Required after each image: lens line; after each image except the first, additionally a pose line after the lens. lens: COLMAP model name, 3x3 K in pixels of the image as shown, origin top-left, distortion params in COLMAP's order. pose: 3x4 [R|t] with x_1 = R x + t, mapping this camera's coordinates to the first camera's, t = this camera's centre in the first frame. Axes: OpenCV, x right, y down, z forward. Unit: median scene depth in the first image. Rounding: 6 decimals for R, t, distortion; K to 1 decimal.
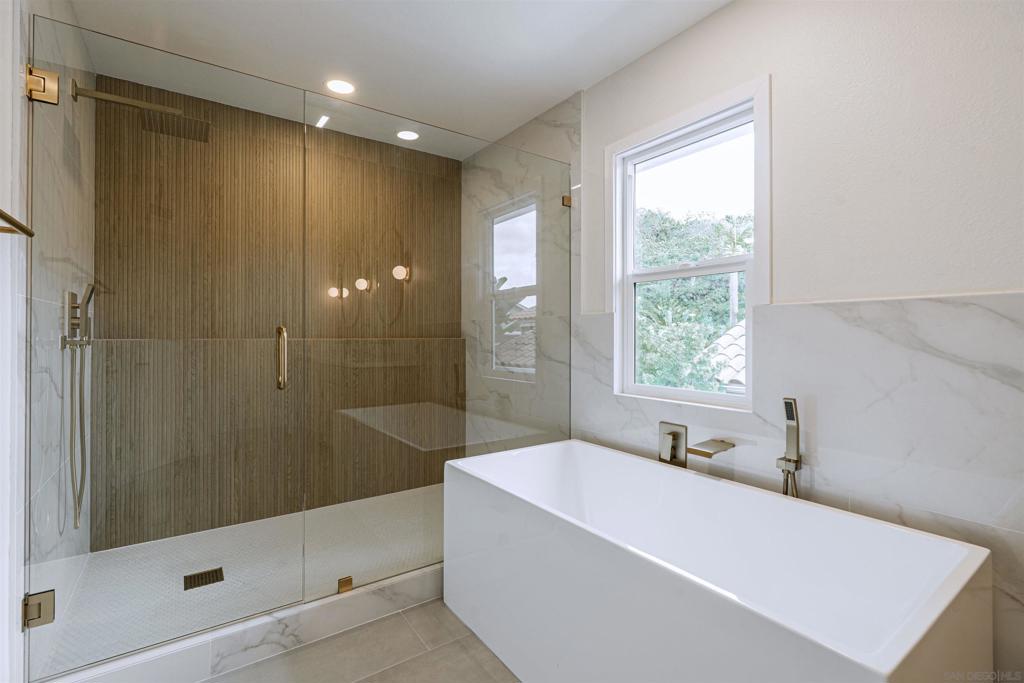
lens RADIAL K [[462.3, 0, 512.7], [0, 462.3, 338.1], [0, 0, 1]] dist [-0.023561, 0.005798]
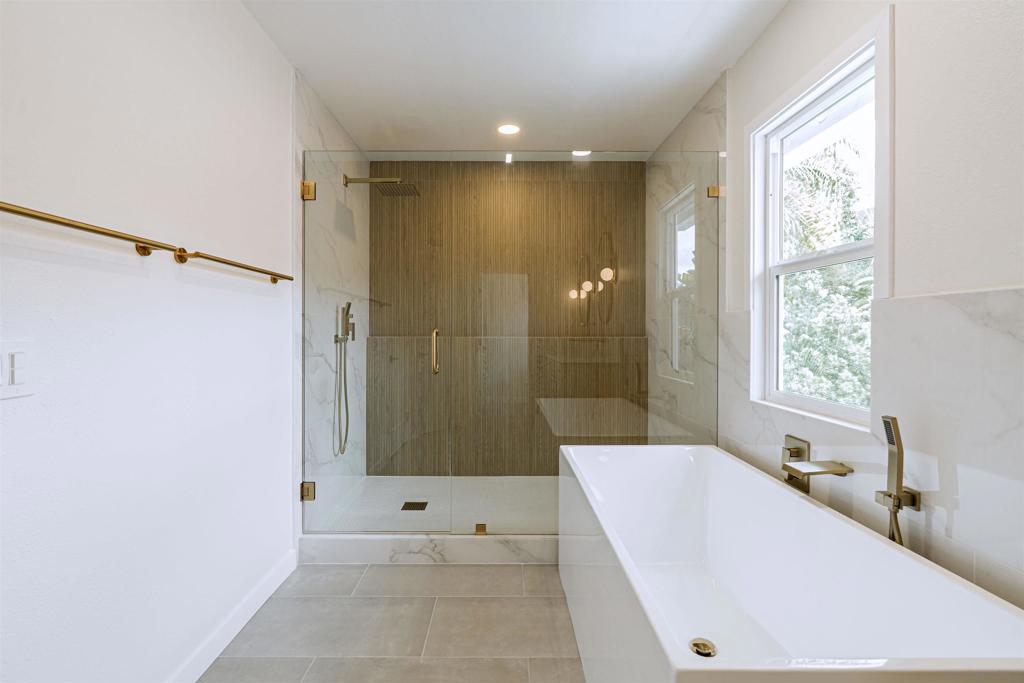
lens RADIAL K [[472.0, 0, 512.0], [0, 472.0, 341.5], [0, 0, 1]] dist [-0.024696, -0.000347]
pose [[0.820800, 0.010912, -0.571112, 0.370987], [-0.003797, 0.999900, 0.013648, -0.004906], [0.571204, -0.009034, 0.820759, -0.020214]]
